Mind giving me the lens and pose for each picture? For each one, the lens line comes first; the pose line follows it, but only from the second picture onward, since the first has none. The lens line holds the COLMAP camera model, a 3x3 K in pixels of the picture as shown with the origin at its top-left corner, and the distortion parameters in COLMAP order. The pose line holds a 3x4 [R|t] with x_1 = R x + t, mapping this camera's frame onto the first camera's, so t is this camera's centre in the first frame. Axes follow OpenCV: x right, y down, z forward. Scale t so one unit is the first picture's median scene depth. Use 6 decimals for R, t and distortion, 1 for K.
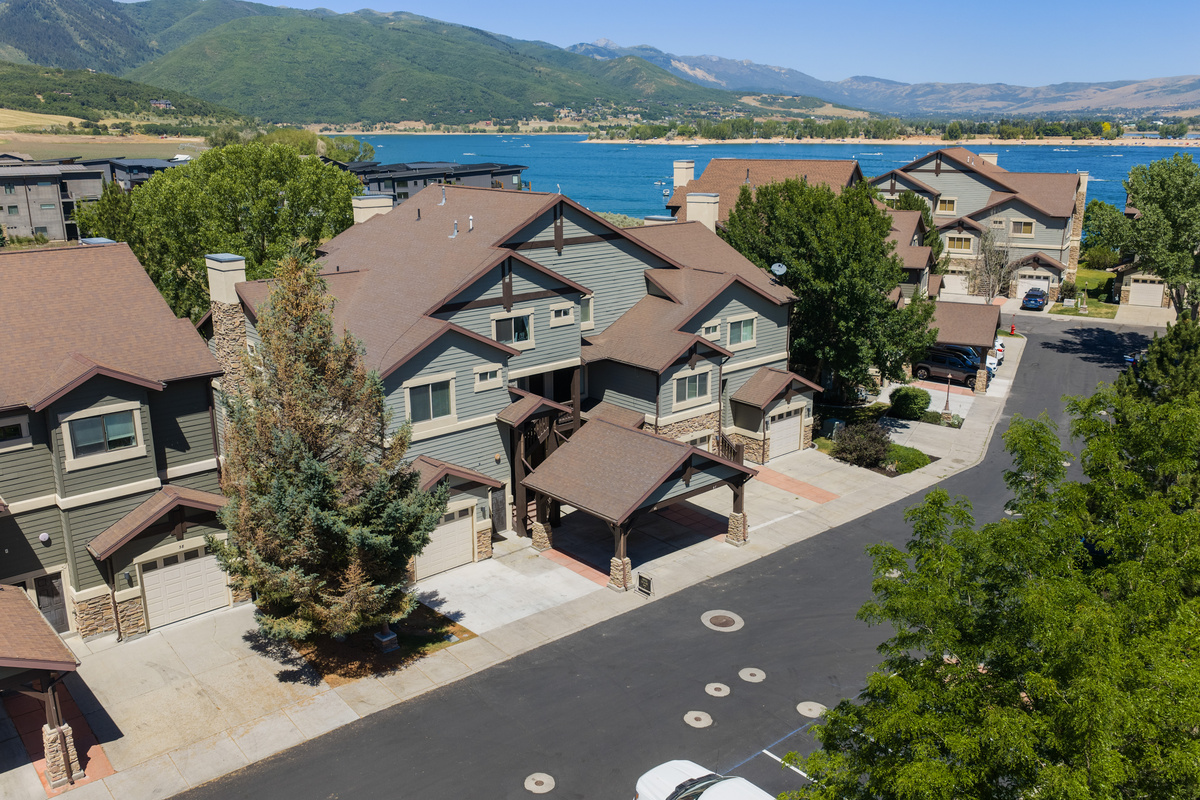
lens RADIAL K [[999.8, 0, 600.0], [0, 999.8, 400.0], [0, 0, 1]] dist [-0.000997, -0.011430]
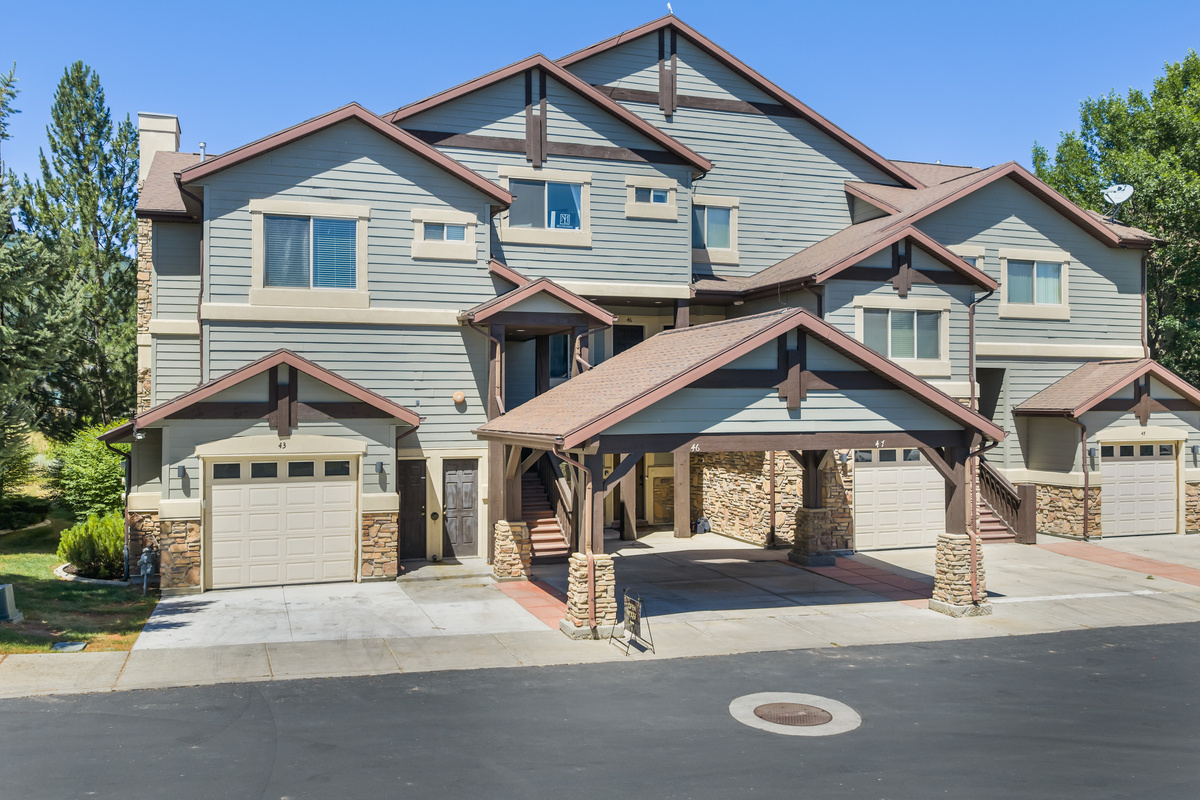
lens RADIAL K [[999.8, 0, 600.0], [0, 999.8, 400.0], [0, 0, 1]] dist [-0.000997, -0.011430]
pose [[0.923793, -0.000705, -0.382893, 0.149204], [-0.104041, 0.961912, -0.252787, 0.167218], [0.368487, 0.273360, 0.888533, 0.527956]]
